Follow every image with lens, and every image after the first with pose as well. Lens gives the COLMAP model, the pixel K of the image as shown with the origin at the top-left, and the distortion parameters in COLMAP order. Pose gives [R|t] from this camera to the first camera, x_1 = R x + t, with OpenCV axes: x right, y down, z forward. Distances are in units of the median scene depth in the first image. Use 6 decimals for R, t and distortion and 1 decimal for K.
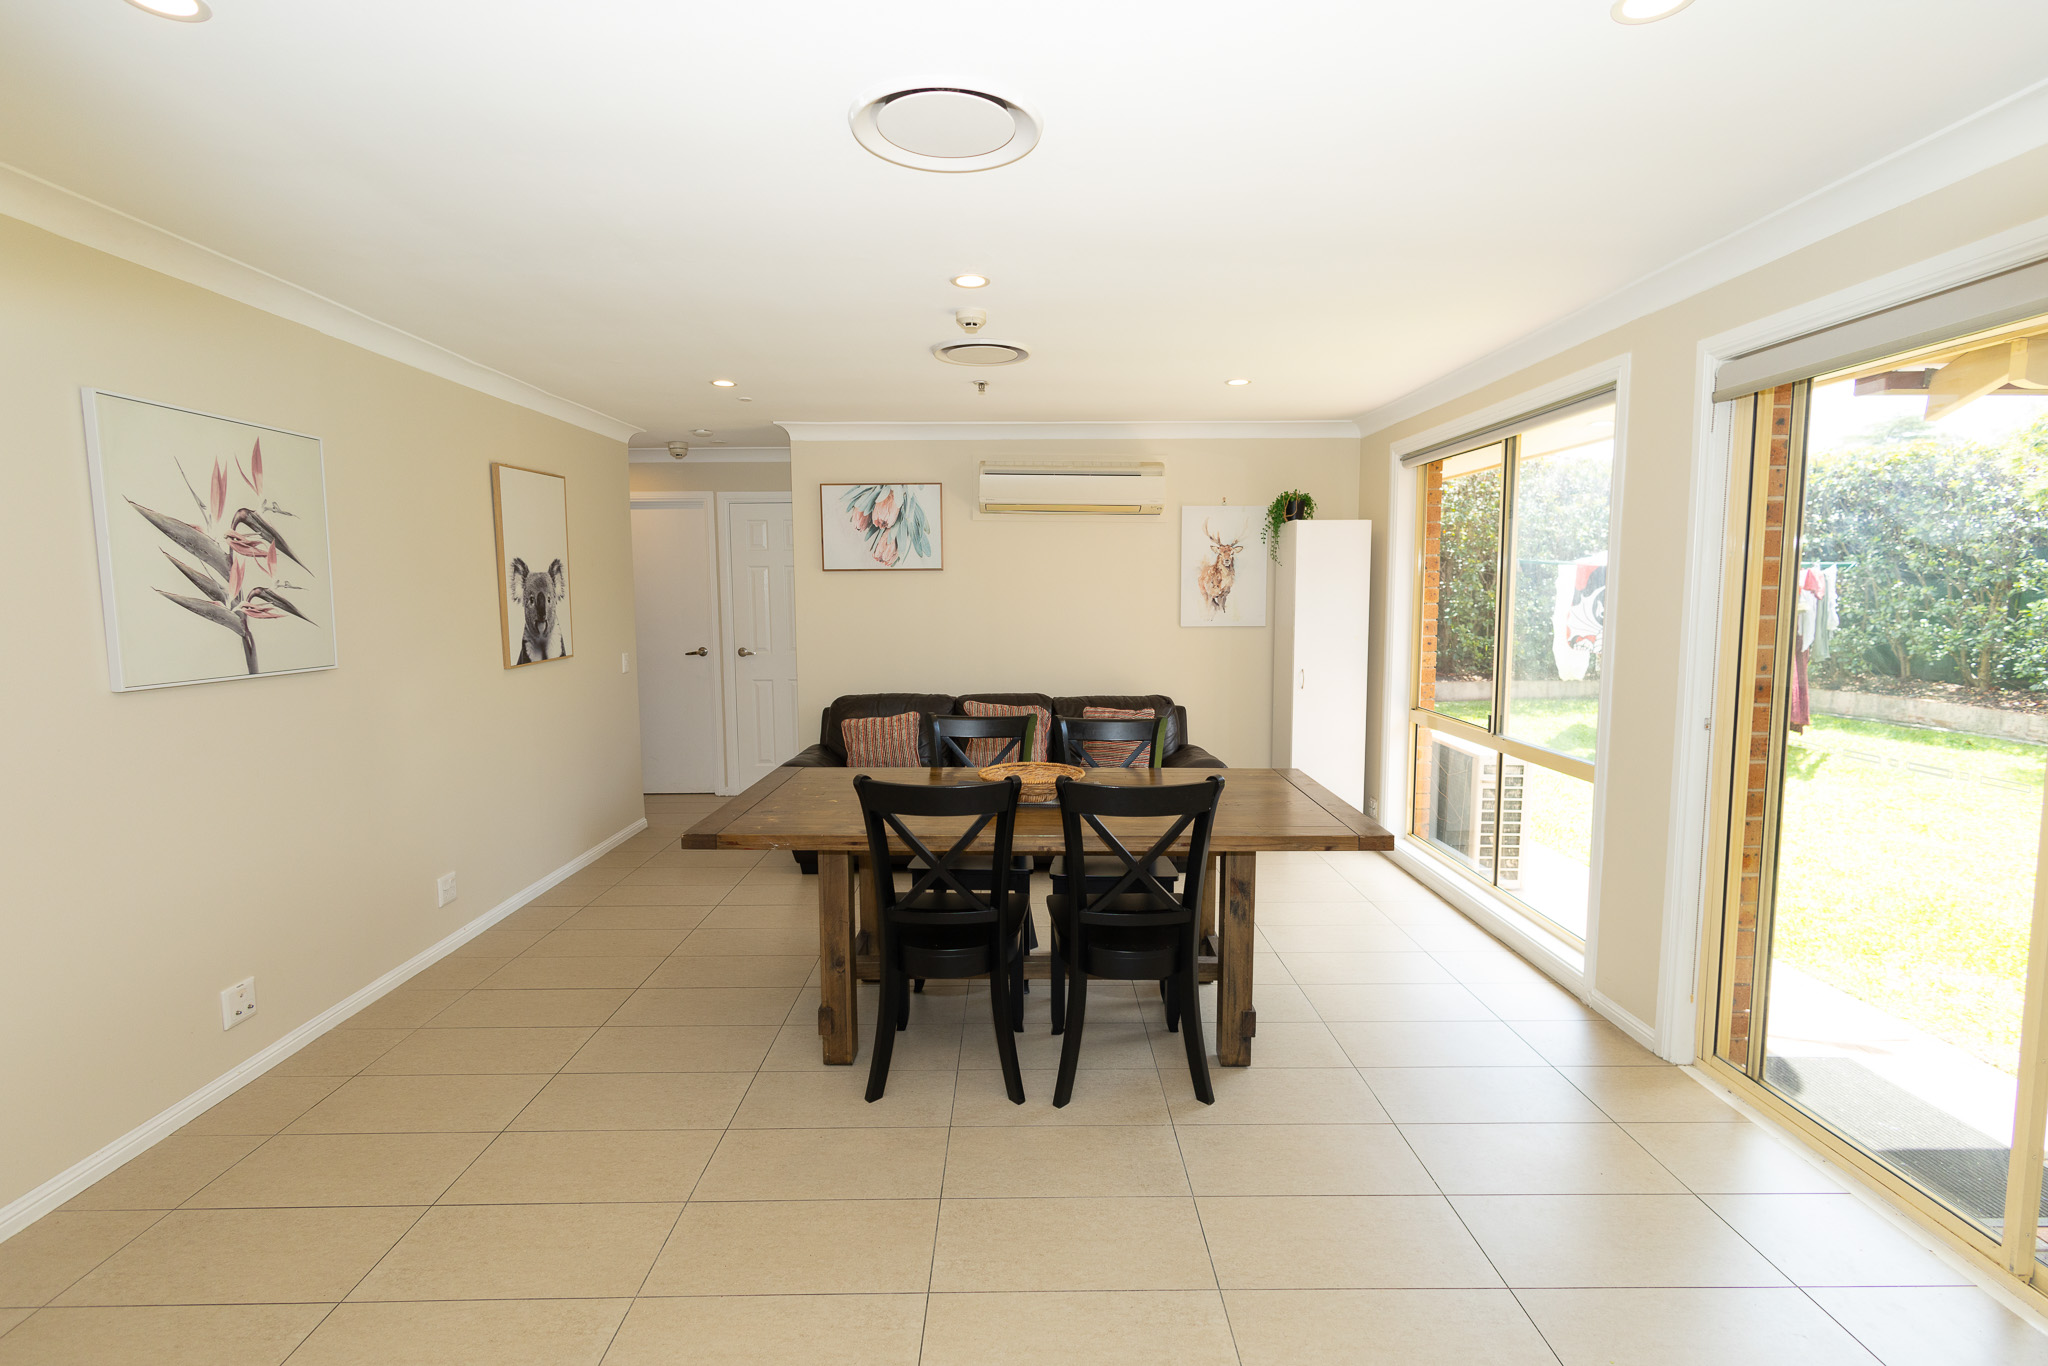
lens RADIAL K [[936.2, 0, 1029.4], [0, 936.2, 683.2], [0, 0, 1]] dist [-0.004152, 0.003766]
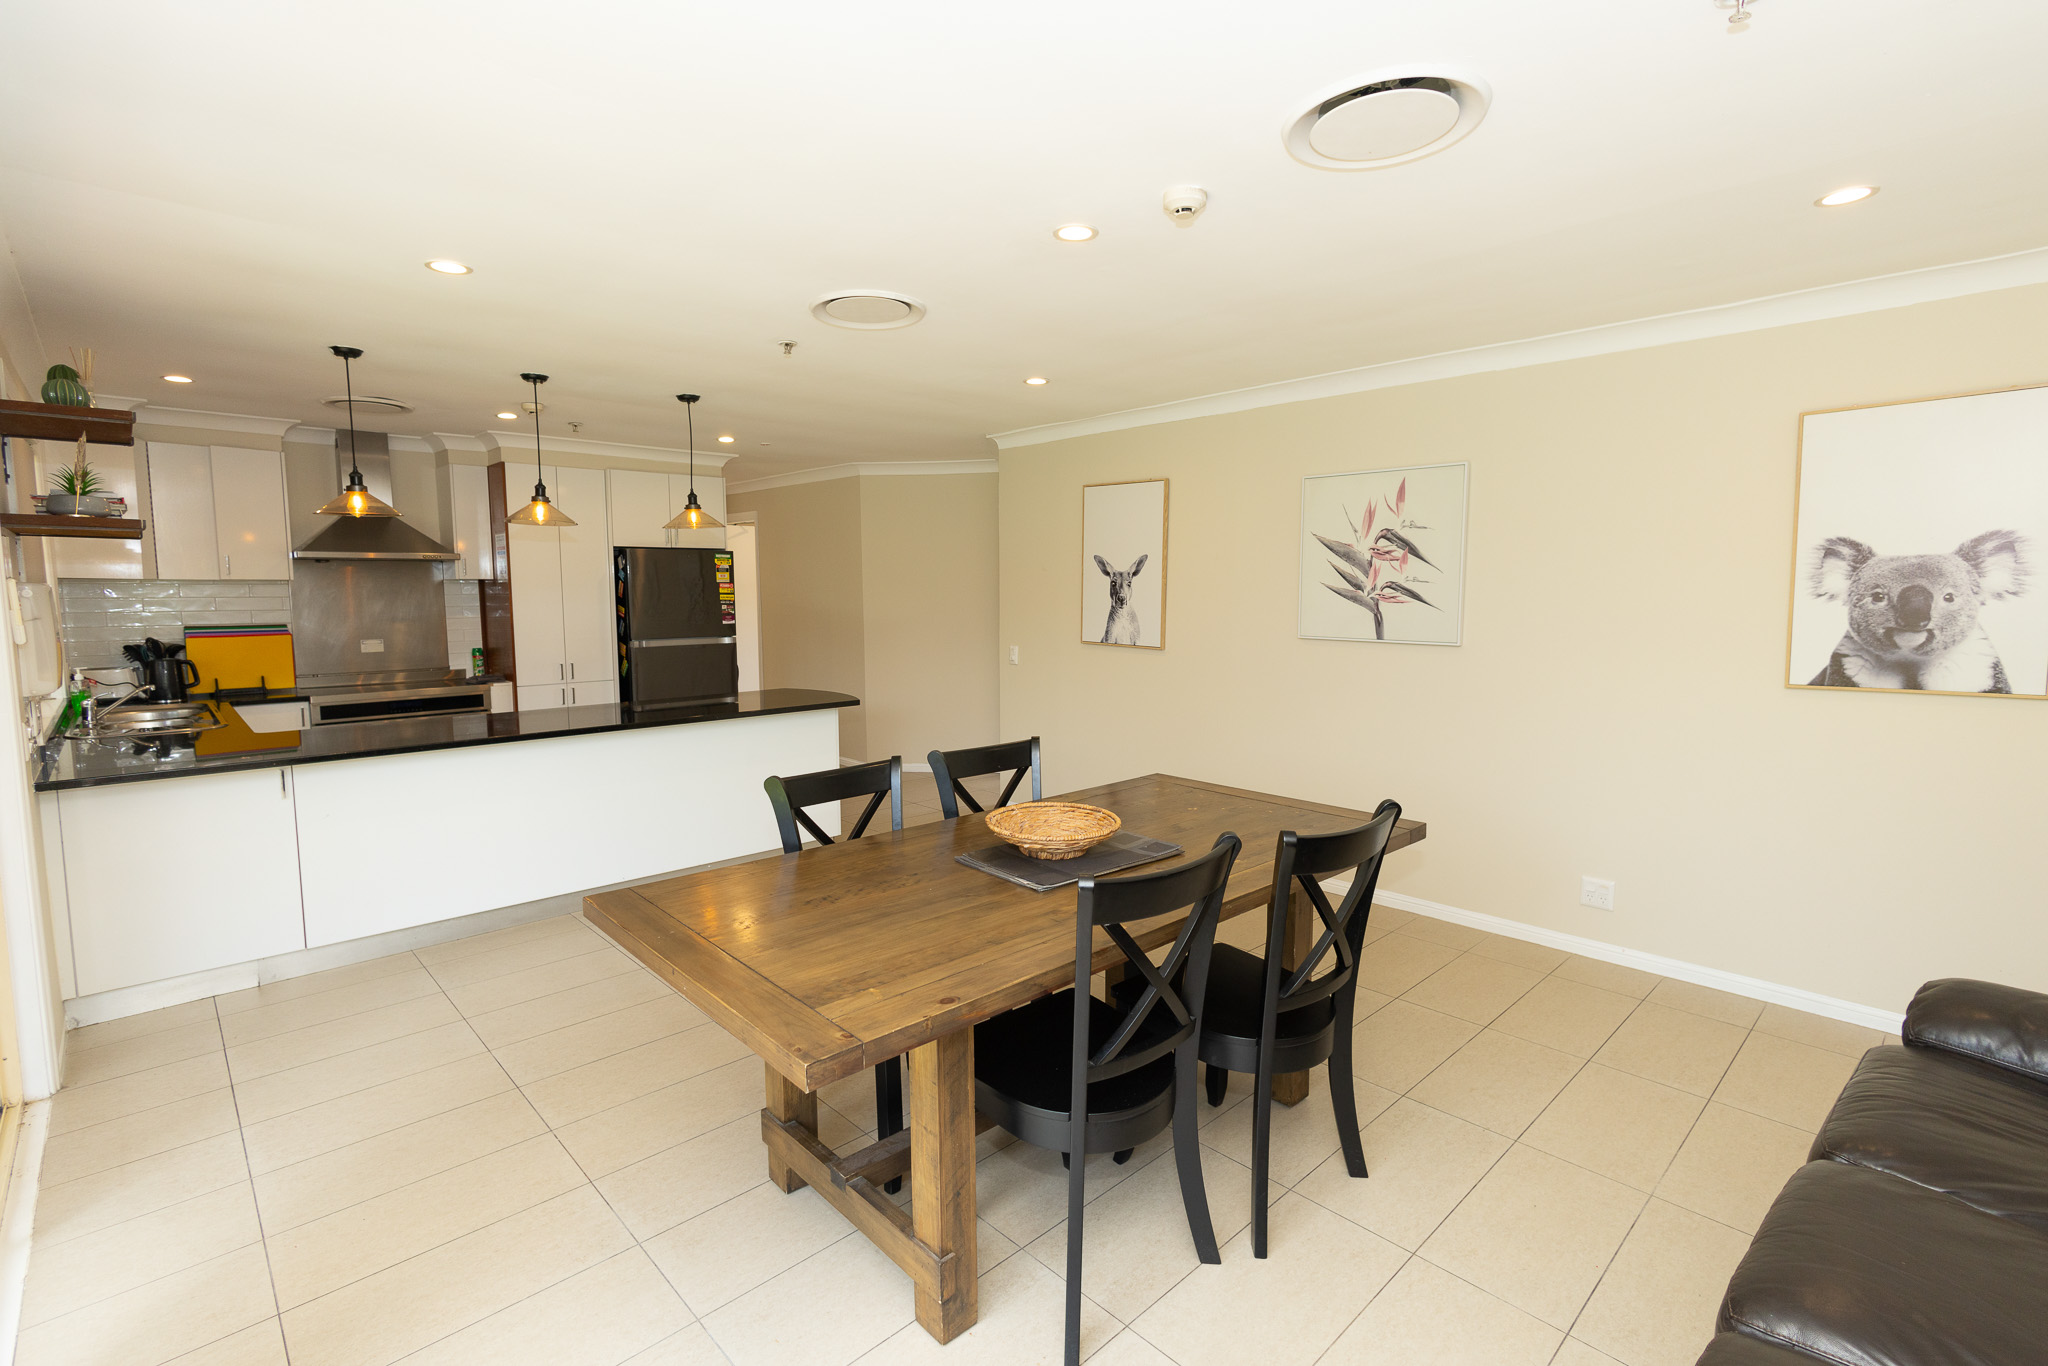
lens RADIAL K [[936.2, 0, 1011.8], [0, 936.2, 678.5], [0, 0, 1]] dist [-0.004152, 0.003766]
pose [[-0.734316, 0.072563, -0.674918, 0.401949], [-0.063350, 0.982605, 0.174569, -0.111969], [0.675845, 0.170945, -0.716946, 1.094412]]
